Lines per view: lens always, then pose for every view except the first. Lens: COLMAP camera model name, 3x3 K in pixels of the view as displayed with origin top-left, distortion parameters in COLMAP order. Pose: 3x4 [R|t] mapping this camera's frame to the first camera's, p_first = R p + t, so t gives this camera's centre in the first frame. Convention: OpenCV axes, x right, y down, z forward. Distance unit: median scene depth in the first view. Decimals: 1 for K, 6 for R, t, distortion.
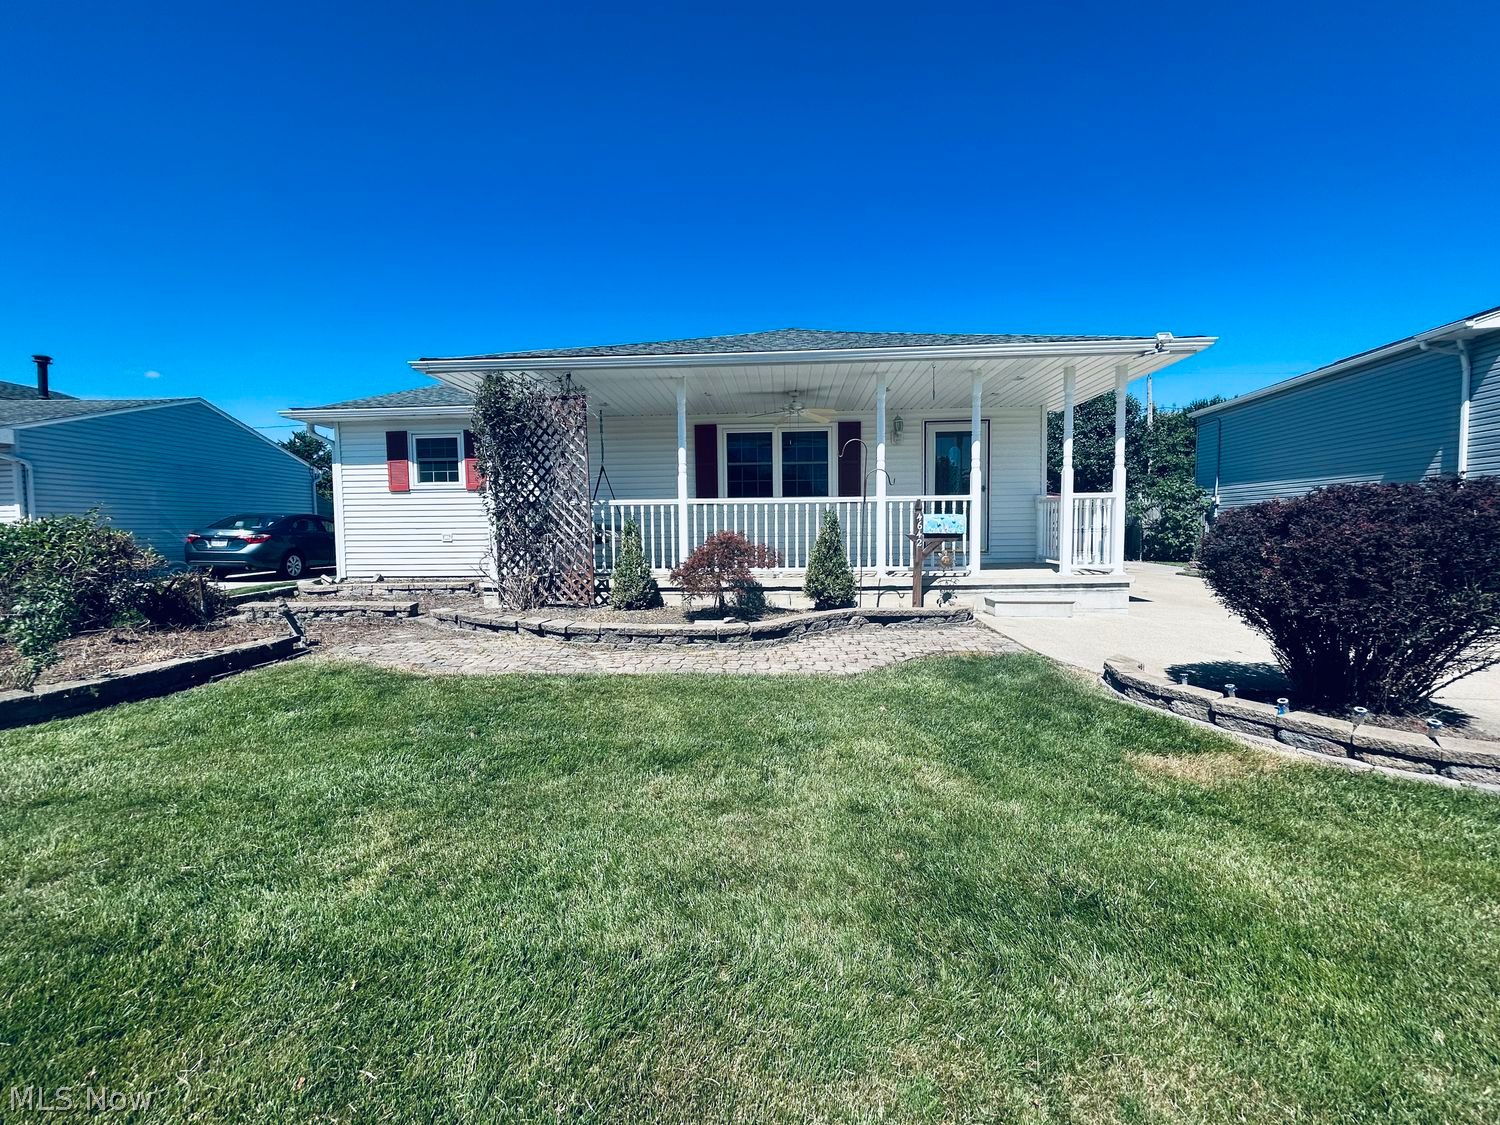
lens RADIAL K [[606.5, 0, 753.4], [0, 606.5, 566.2], [0, 0, 1]] dist [-0.006228, 0.003508]
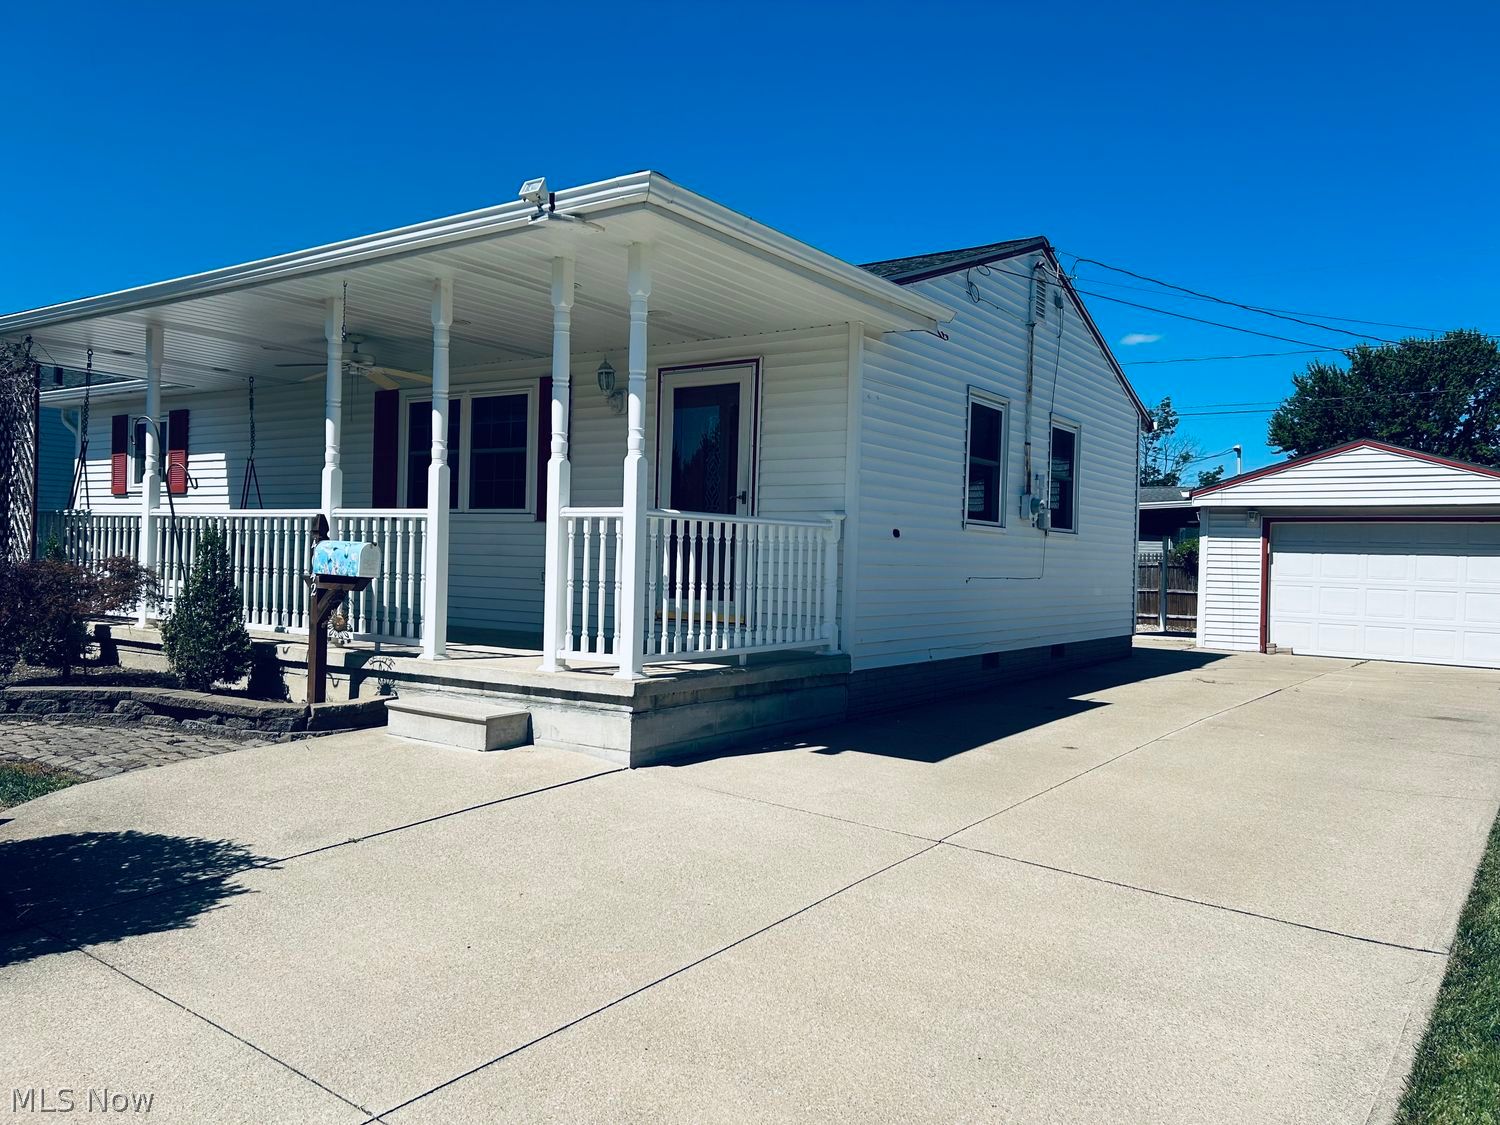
lens RADIAL K [[1129.9, 0, 727.1], [0, 1129.9, 566.2], [0, 0, 1]] dist [0.044976, -0.046428]
pose [[0.851978, 0.039150, -0.522112, 1.107695], [-0.071263, 0.996591, -0.041559, -0.042085], [0.518706, 0.072615, 0.851864, 0.271235]]
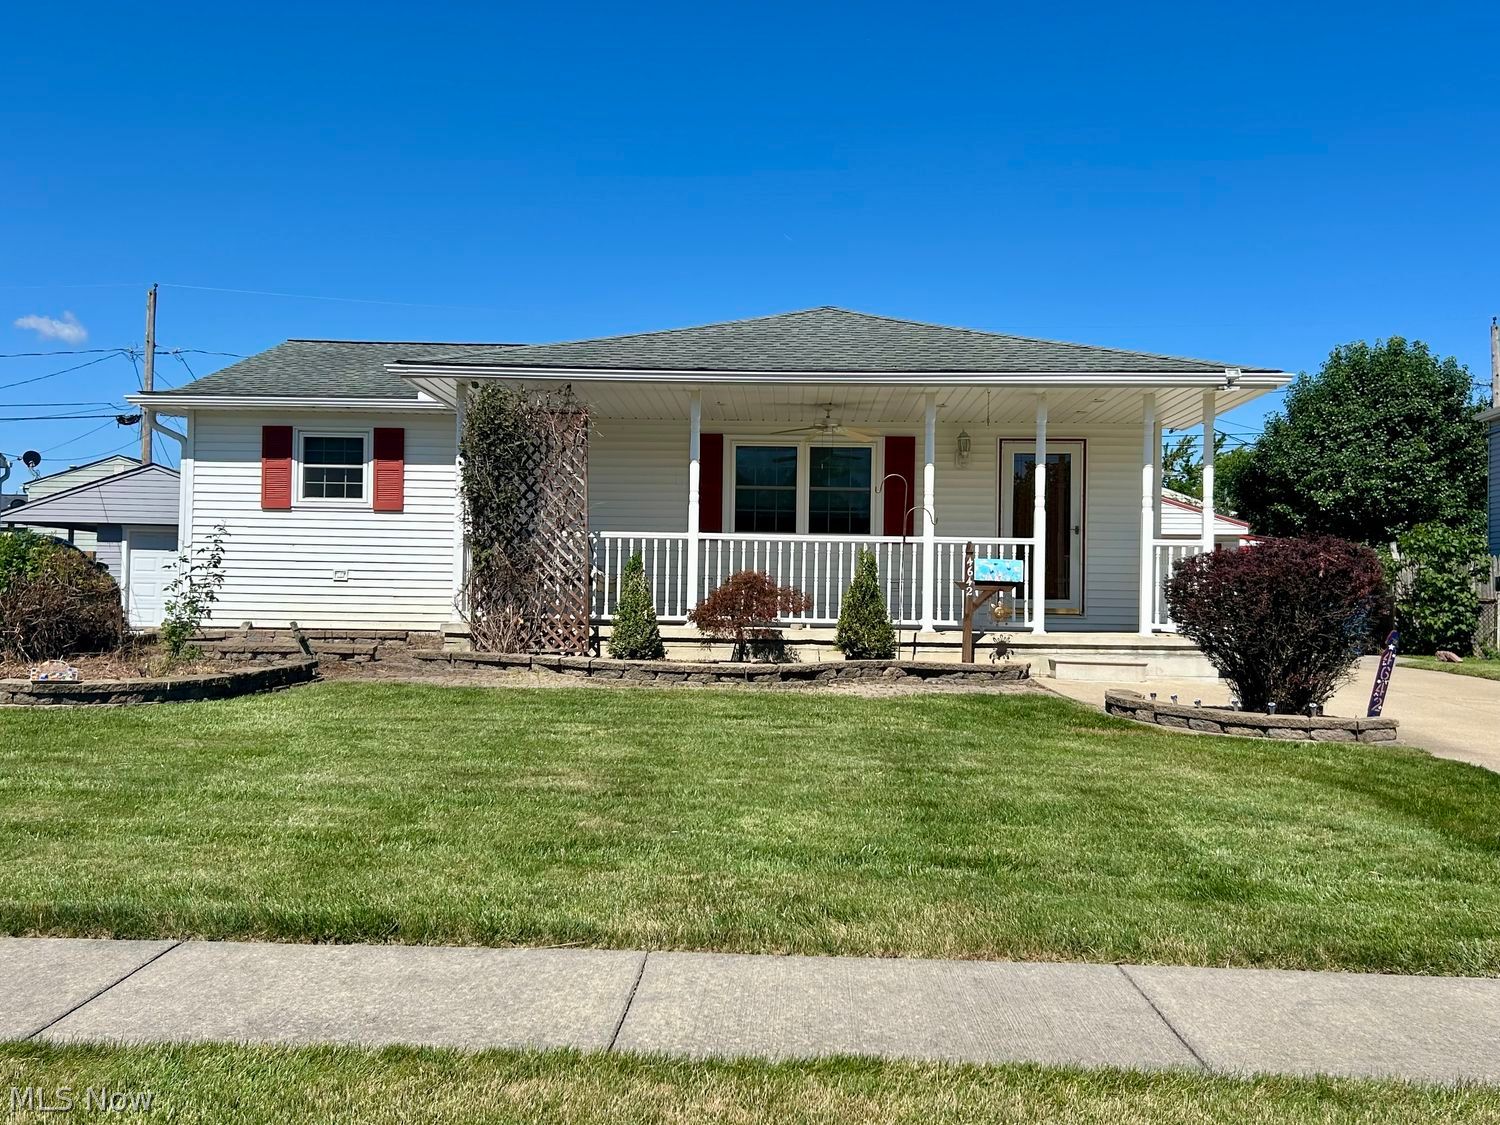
lens RADIAL K [[1449.0, 0, 744.3], [0, 1449.0, 561.4], [0, 0, 1]] dist [0.009462, 0.000000]
pose [[0.999351, 0.029928, 0.020034, -0.085586], [-0.028004, 0.995528, -0.090226, 0.108712], [-0.022645, 0.089606, 0.995720, -1.001910]]
